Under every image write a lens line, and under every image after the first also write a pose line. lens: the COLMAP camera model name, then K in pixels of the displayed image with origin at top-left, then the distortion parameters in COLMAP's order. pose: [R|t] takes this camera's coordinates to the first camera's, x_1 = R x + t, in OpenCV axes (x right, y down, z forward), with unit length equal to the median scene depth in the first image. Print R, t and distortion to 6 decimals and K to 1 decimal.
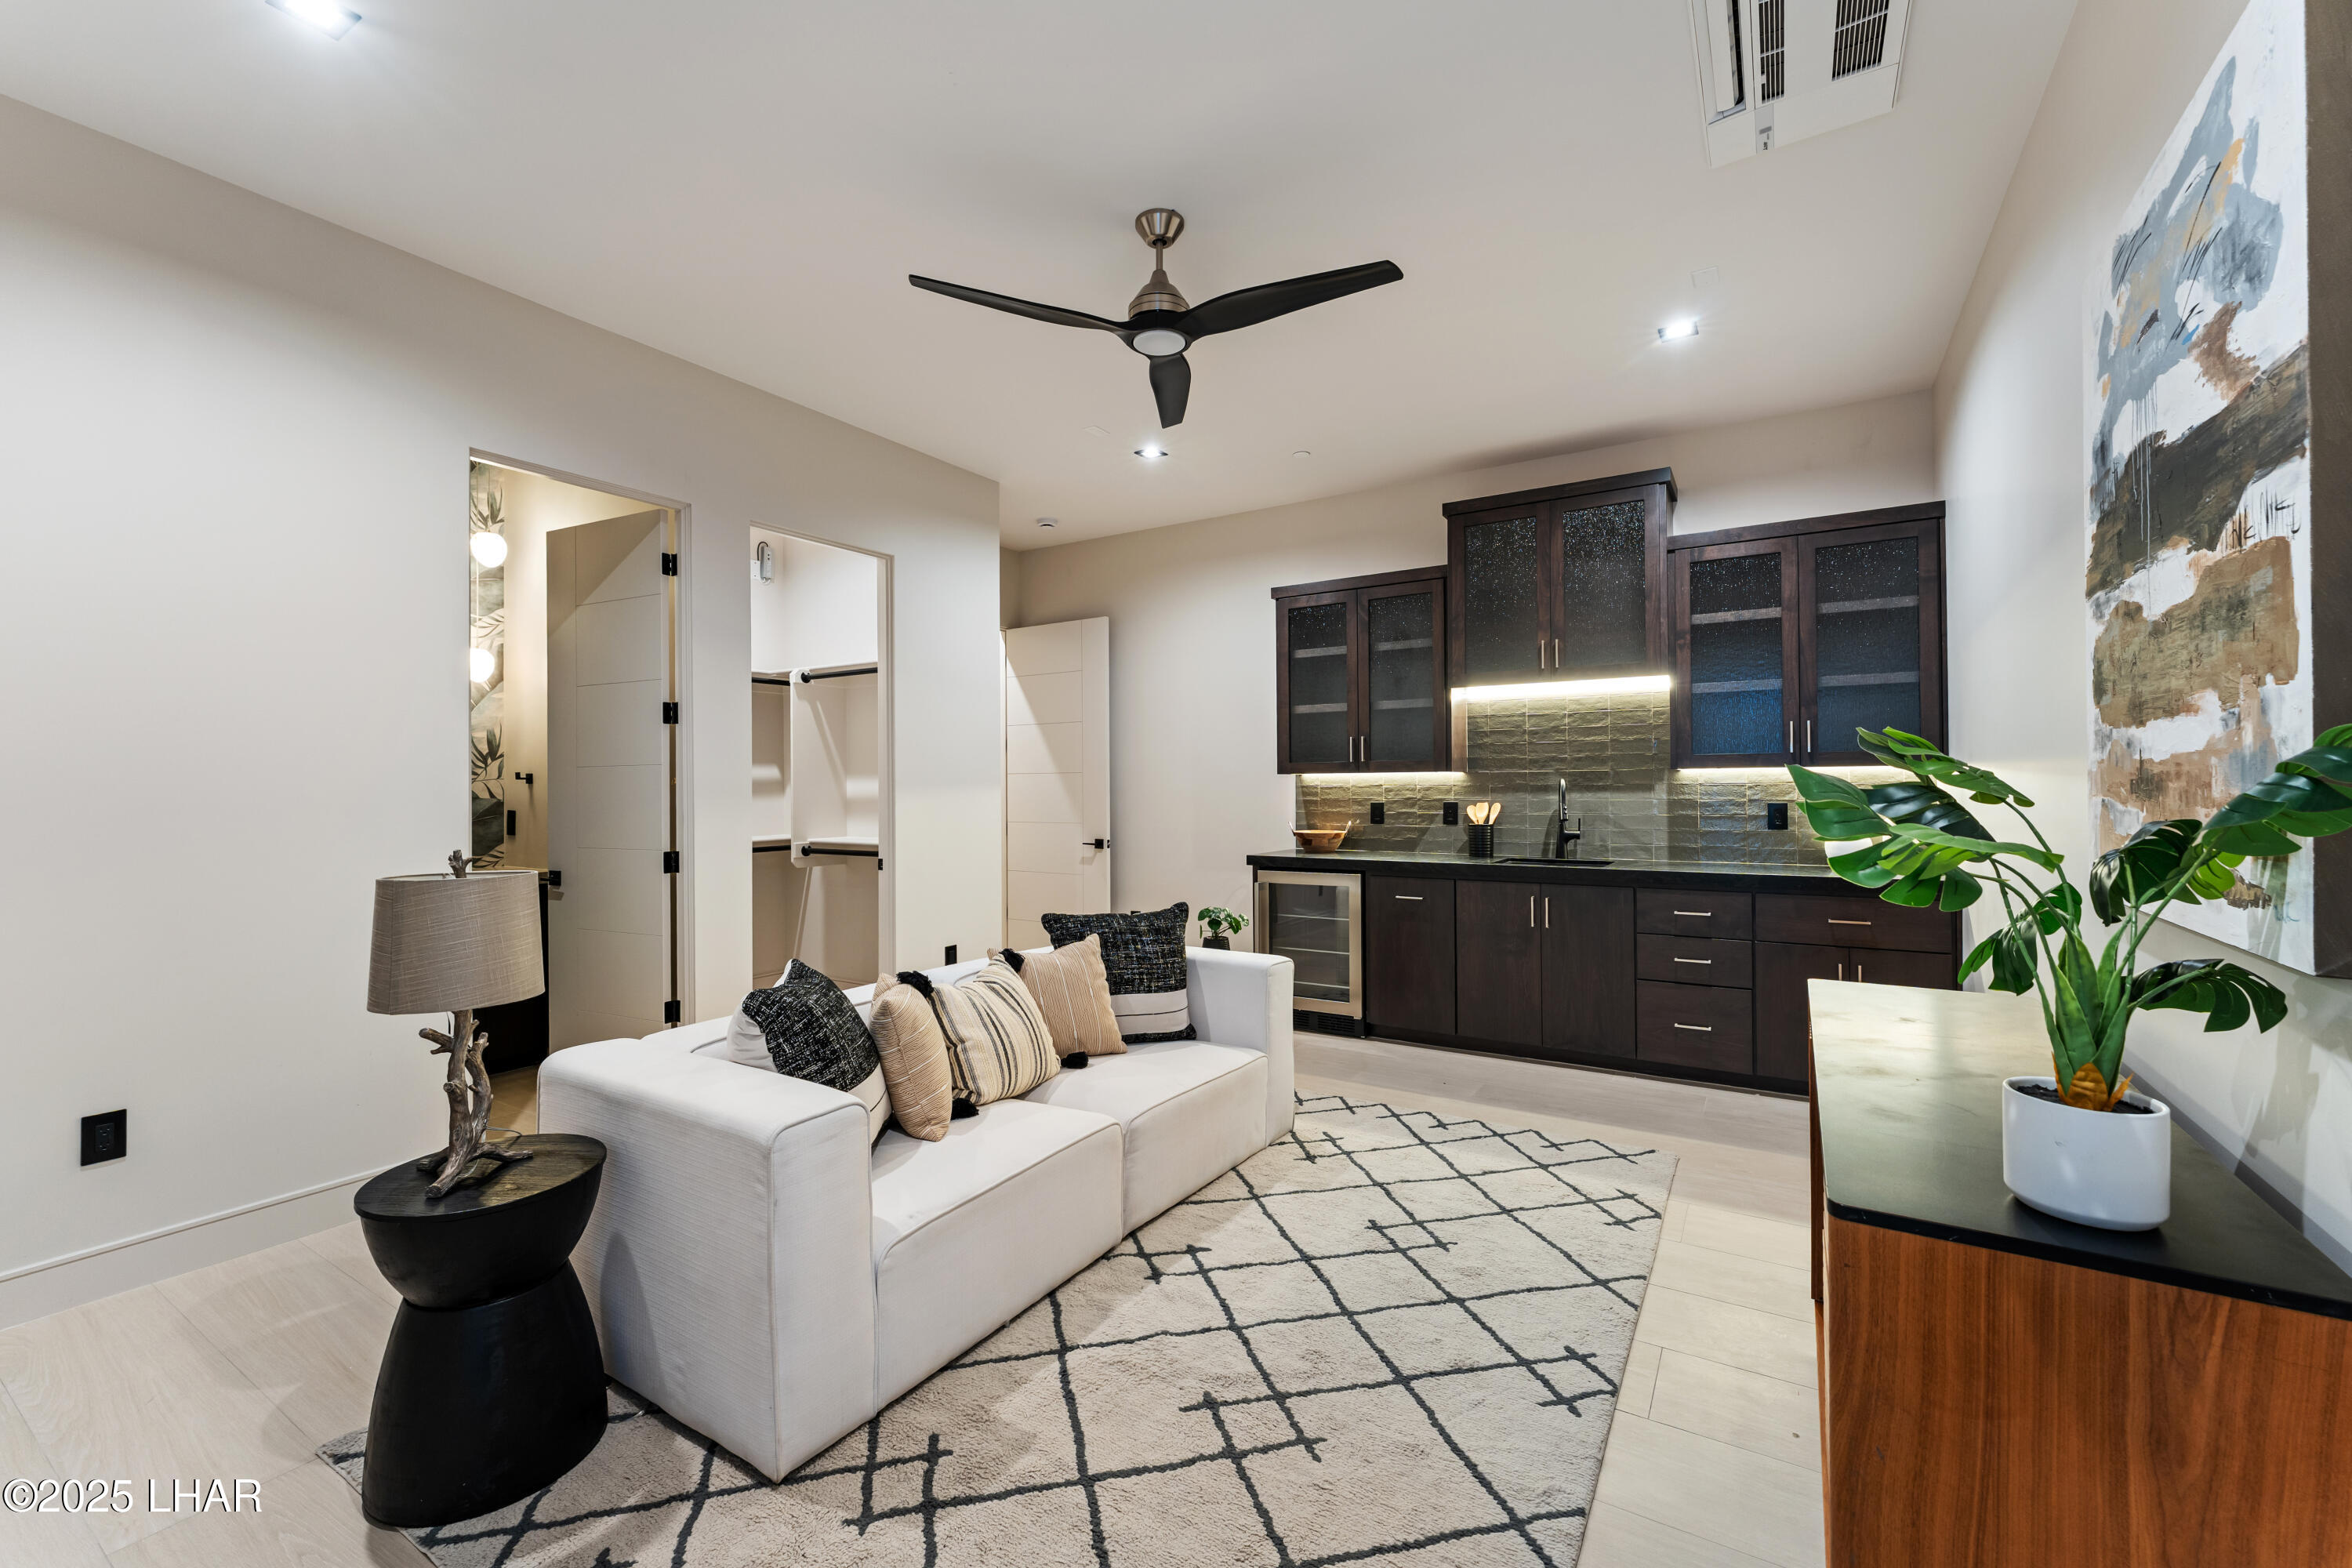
lens RADIAL K [[936.4, 0, 1182.5], [0, 936.4, 783.0], [0, 0, 1]] dist [-0.000506, 0.000081]
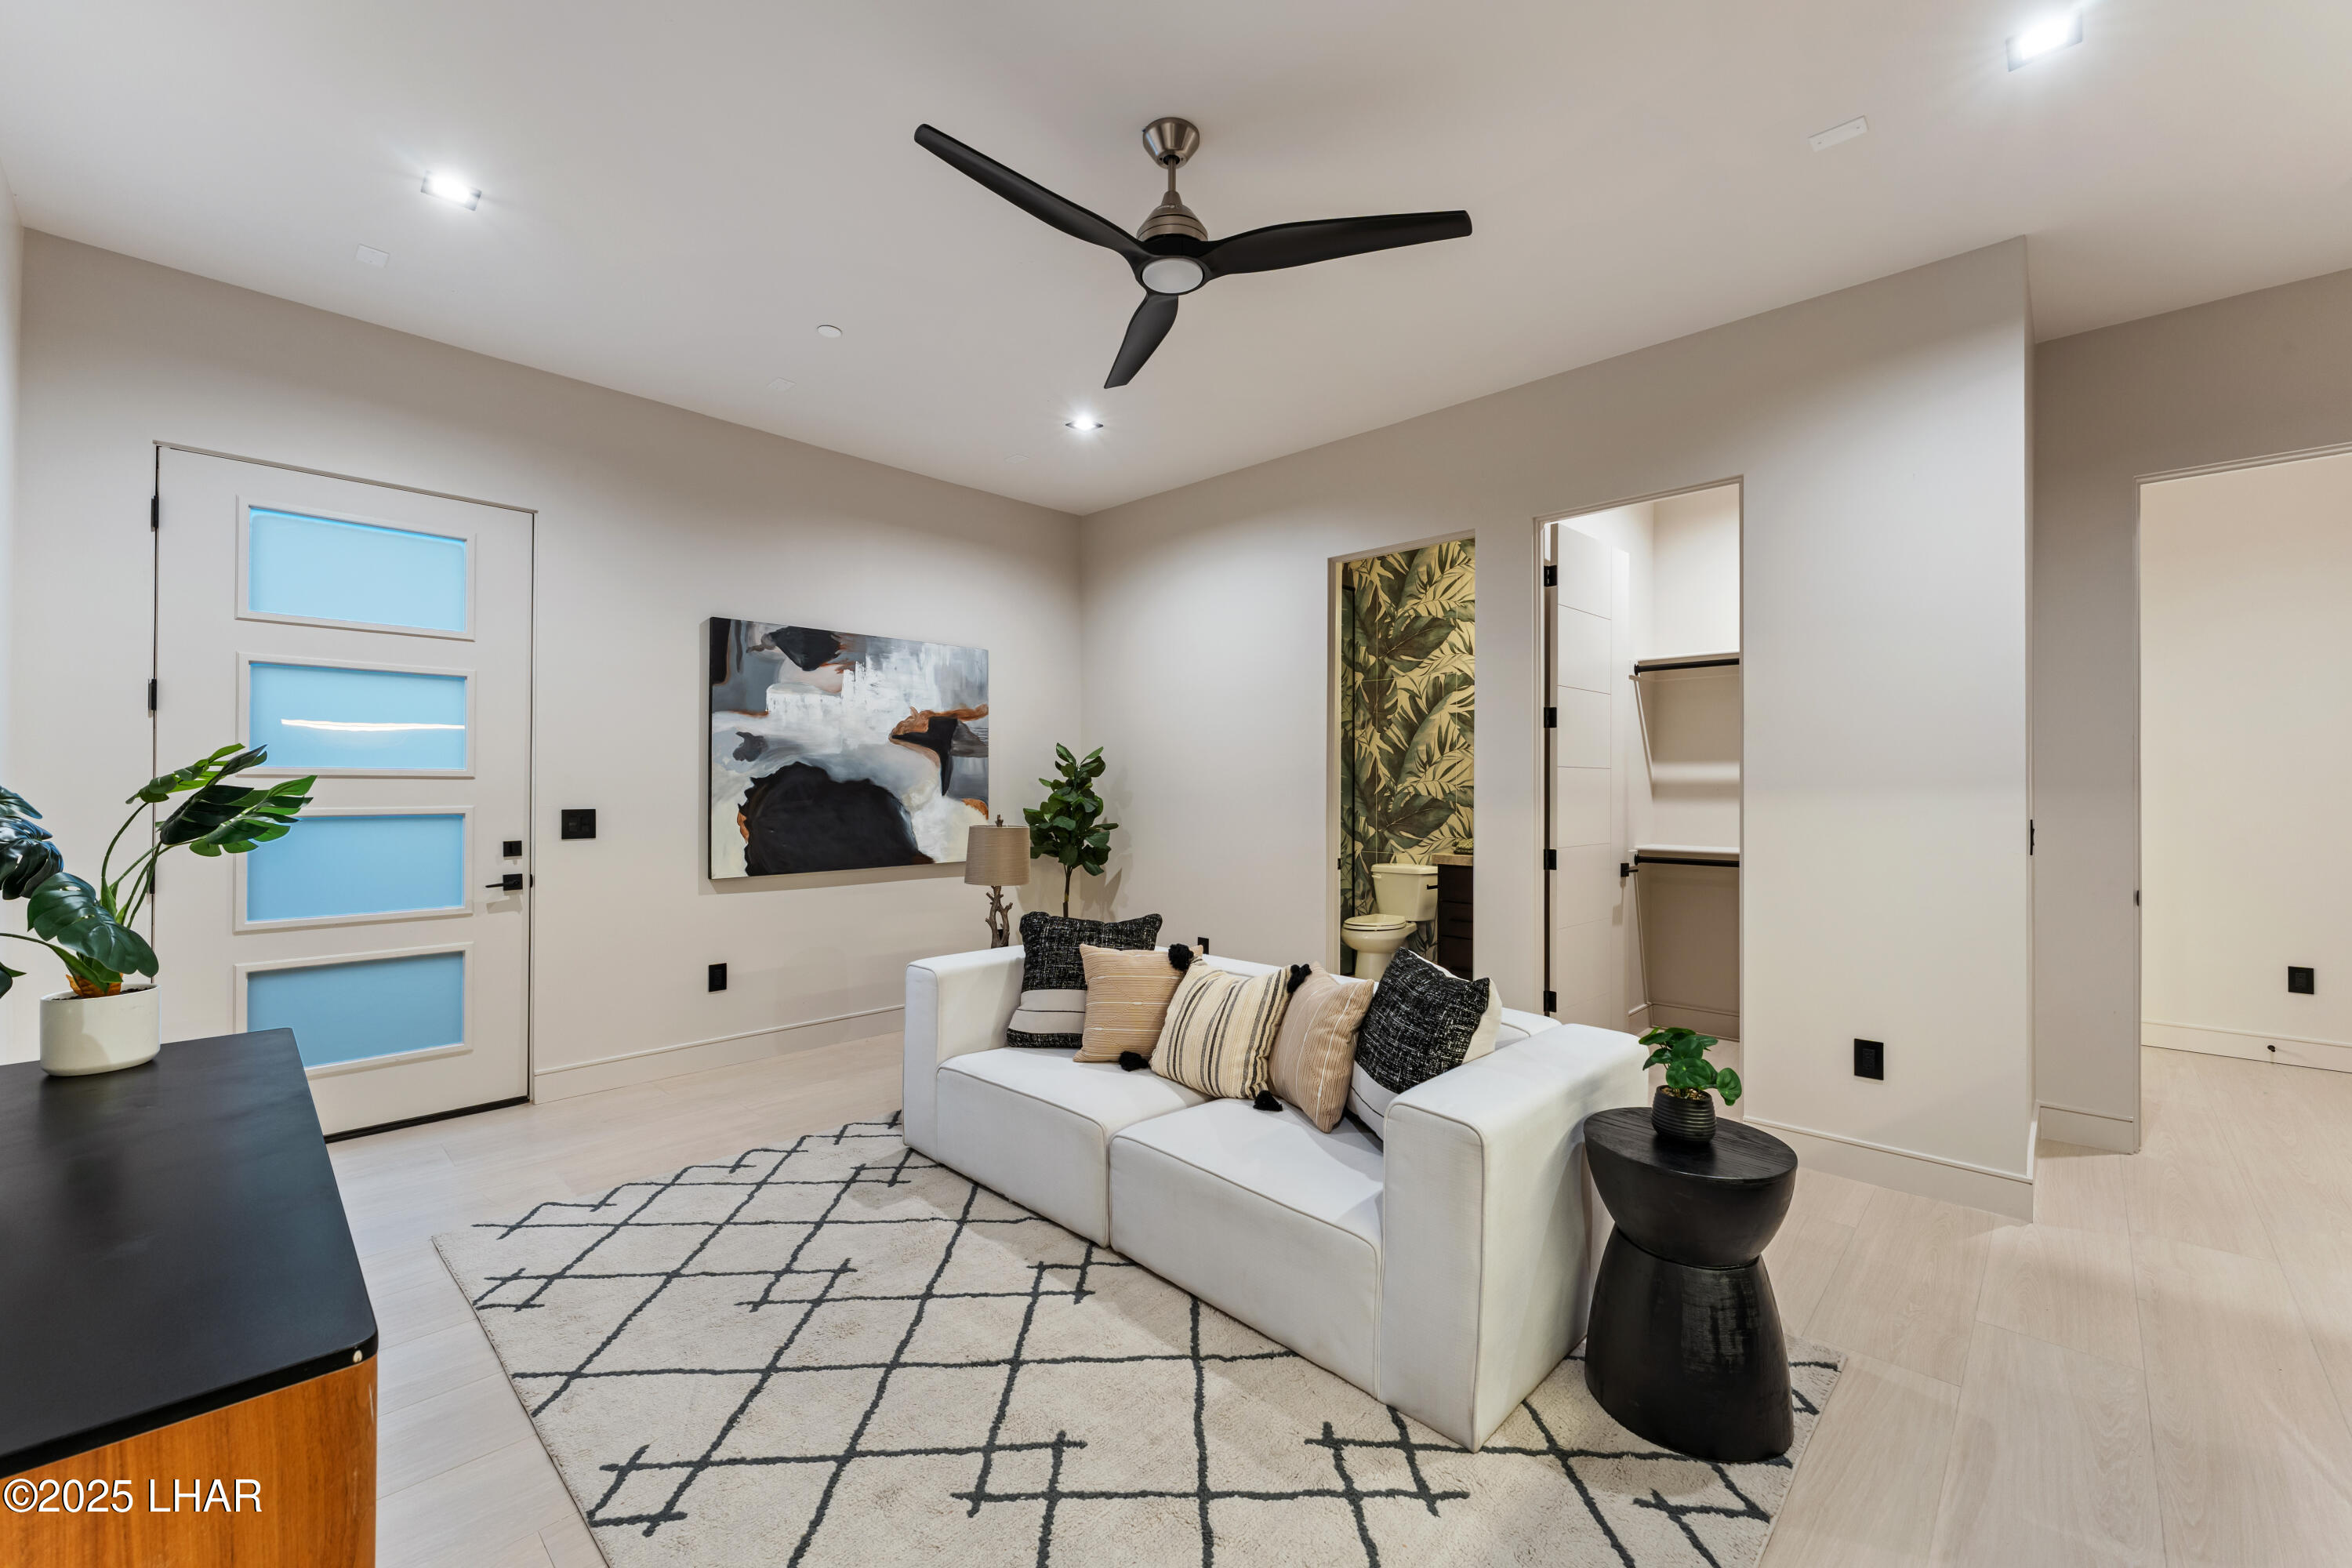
lens RADIAL K [[936.4, 0, 1182.0], [0, 936.4, 785.0], [0, 0, 1]] dist [-0.000506, 0.000081]
pose [[-0.194956, 0.005418, -0.980797, 0.942356], [0.000849, 0.999985, 0.005355, -0.006844], [0.980812, 0.000211, -0.194957, 1.348279]]
